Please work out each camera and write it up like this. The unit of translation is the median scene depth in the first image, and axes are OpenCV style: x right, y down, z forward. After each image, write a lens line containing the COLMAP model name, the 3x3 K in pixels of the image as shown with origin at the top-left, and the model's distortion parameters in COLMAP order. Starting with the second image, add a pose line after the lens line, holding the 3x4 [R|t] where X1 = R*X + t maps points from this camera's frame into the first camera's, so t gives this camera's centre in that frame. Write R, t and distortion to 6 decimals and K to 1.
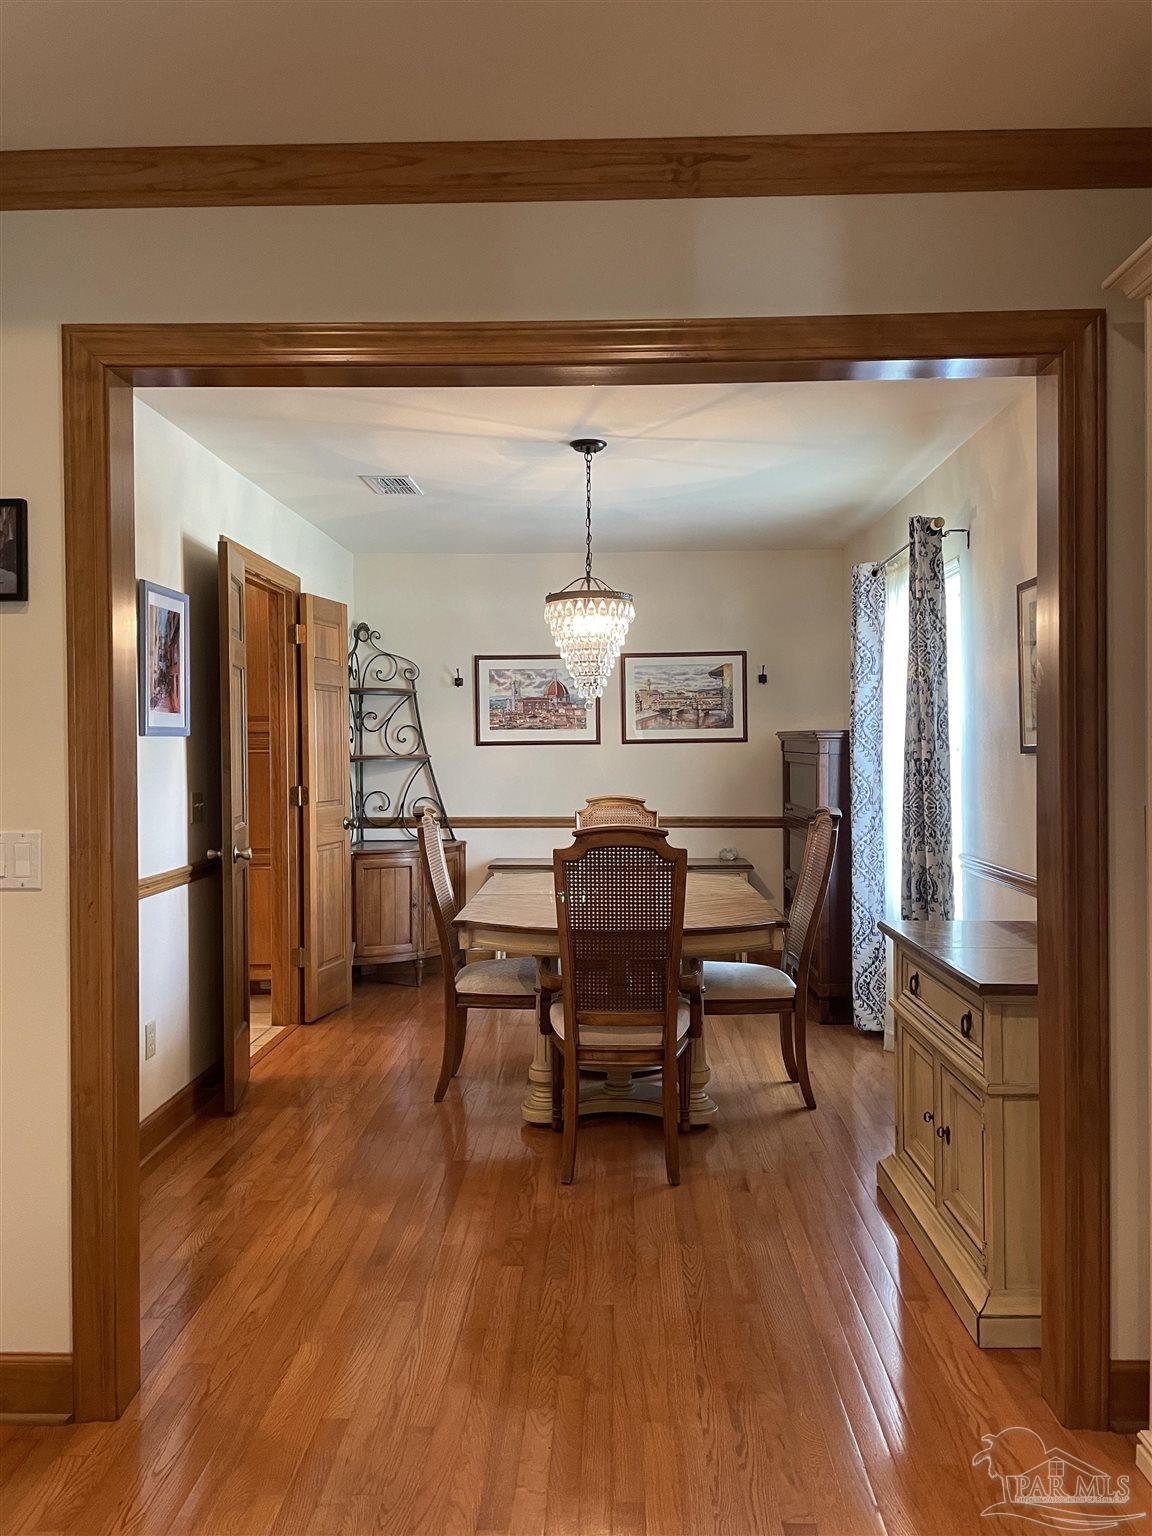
lens RADIAL K [[1187.0, 0, 583.3], [0, 1187.0, 758.3], [0, 0, 1]] dist [0.083545, -0.080568]
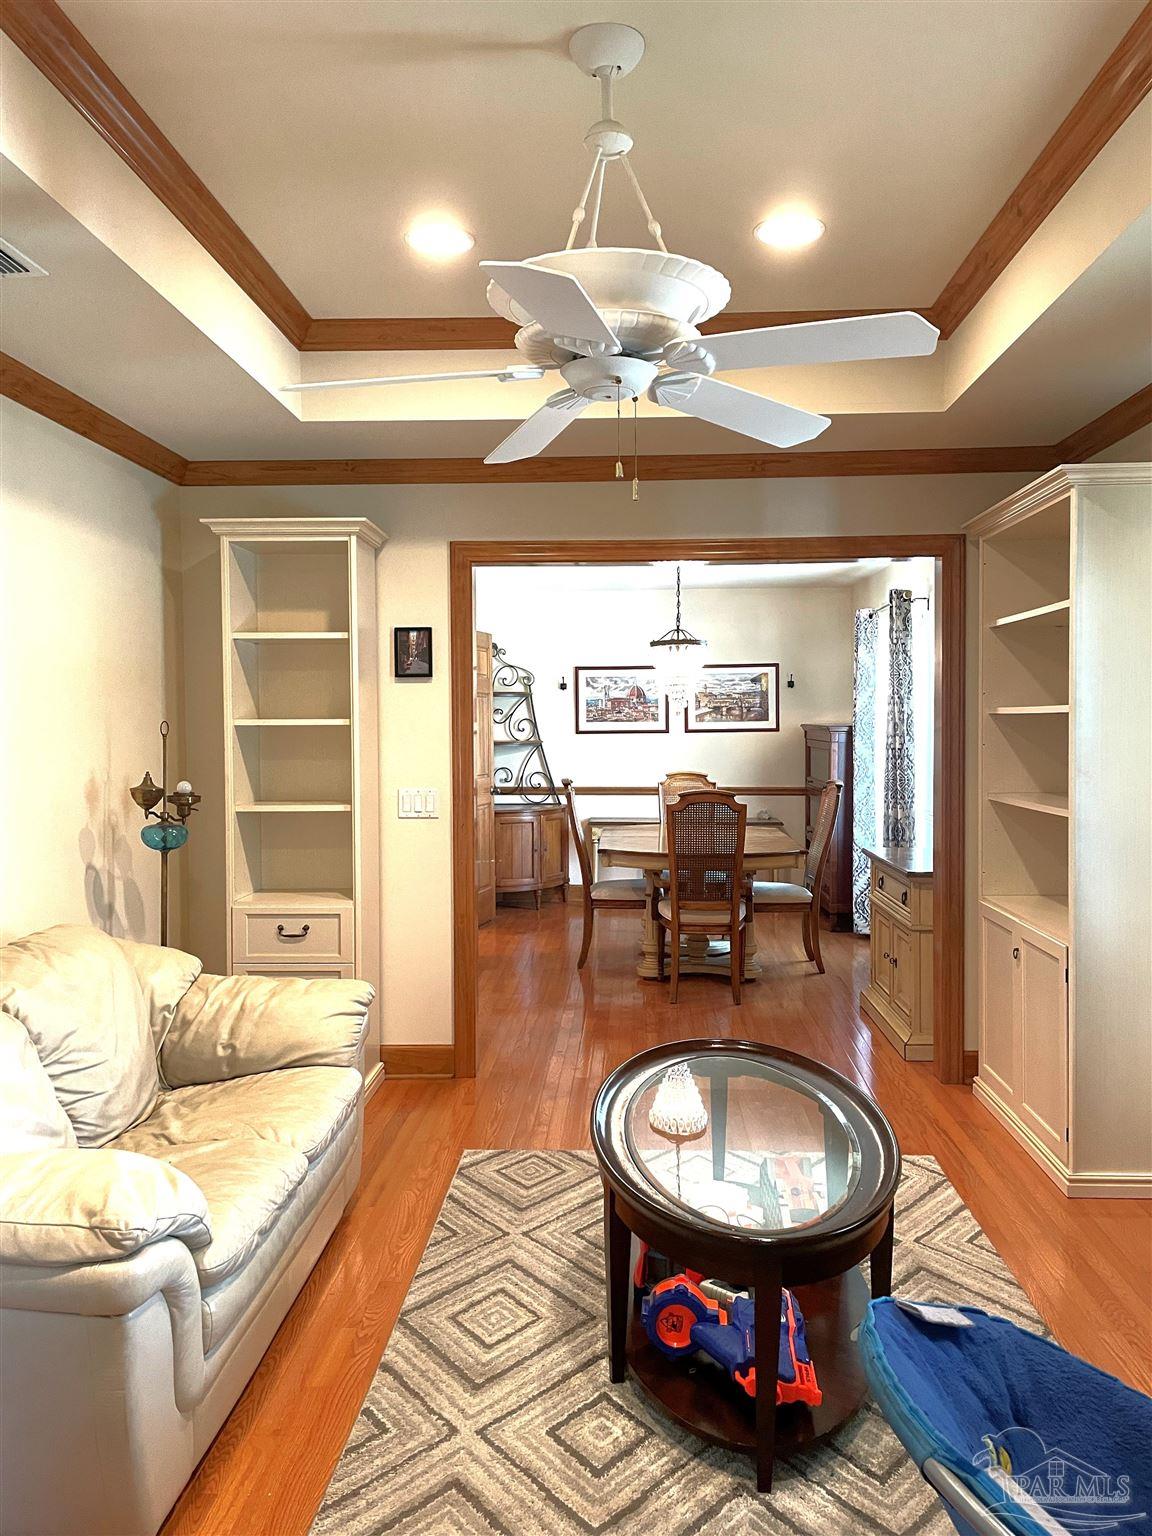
lens RADIAL K [[1187.0, 0, 578.0], [0, 1187.0, 765.0], [0, 0, 1]] dist [0.083545, -0.080568]
pose [[0.999728, 0.001626, -0.023245, -0.089148], [-0.000971, 0.999603, 0.028174, -0.020803], [0.023281, -0.028144, 0.999333, -0.541017]]
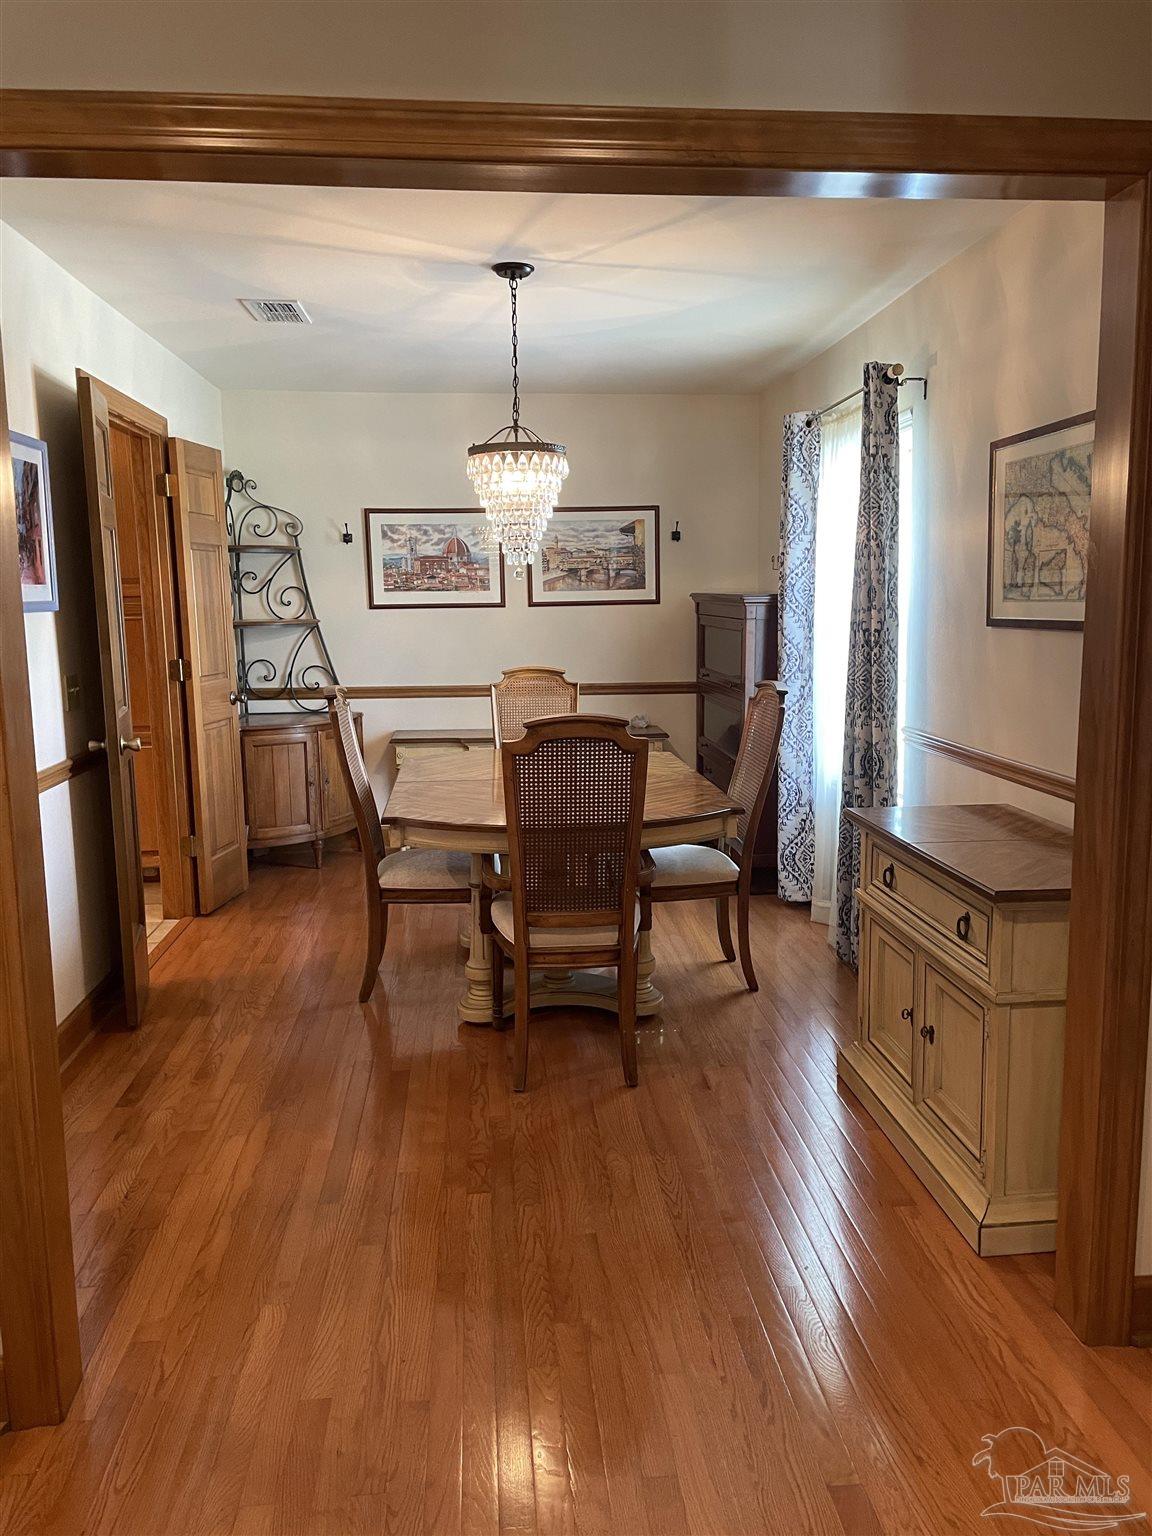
lens RADIAL K [[1187.0, 0, 592.6], [0, 1187.0, 763.8], [0, 0, 1]] dist [0.083545, -0.080568]
pose [[0.992202, -0.023247, 0.122454, -0.054111], [0.006788, 0.991073, 0.133147, -0.021269], [-0.124456, -0.131278, 0.983502, 0.083220]]
